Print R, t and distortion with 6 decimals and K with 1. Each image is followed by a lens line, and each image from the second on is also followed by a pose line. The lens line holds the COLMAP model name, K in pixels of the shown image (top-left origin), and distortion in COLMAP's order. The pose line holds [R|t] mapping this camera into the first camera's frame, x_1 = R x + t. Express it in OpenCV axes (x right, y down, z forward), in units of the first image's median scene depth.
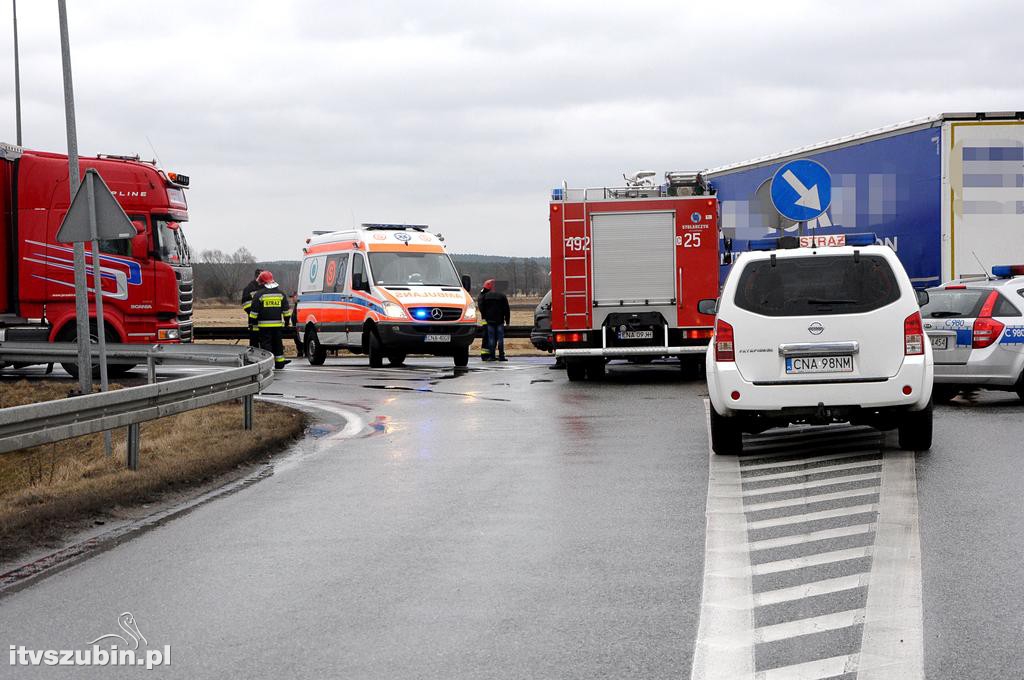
lens RADIAL K [[1575.6, 0, 512.0], [0, 1575.6, 340.0], [0, 0, 1]] dist [0.216829, 0.031193]
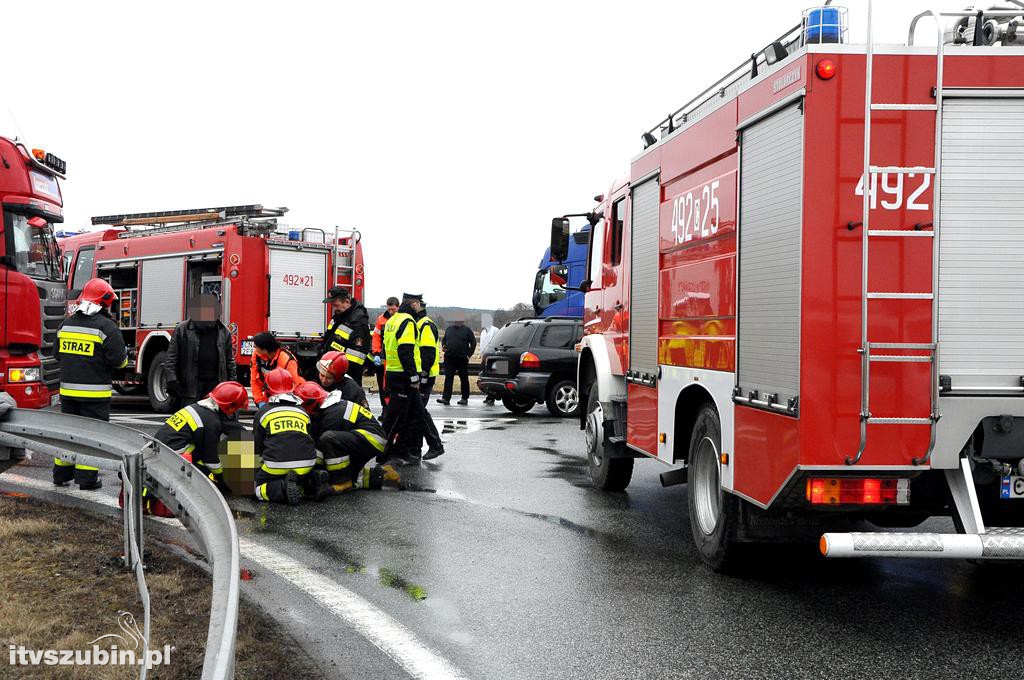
lens RADIAL K [[1575.6, 0, 512.0], [0, 1575.6, 340.0], [0, 0, 1]] dist [0.216829, 0.031193]
pose [[0.999423, 0.025123, 0.022849, -0.038309], [-0.024639, 0.999471, -0.021208, -0.022952], [-0.023370, 0.020633, 0.999514, 0.687861]]
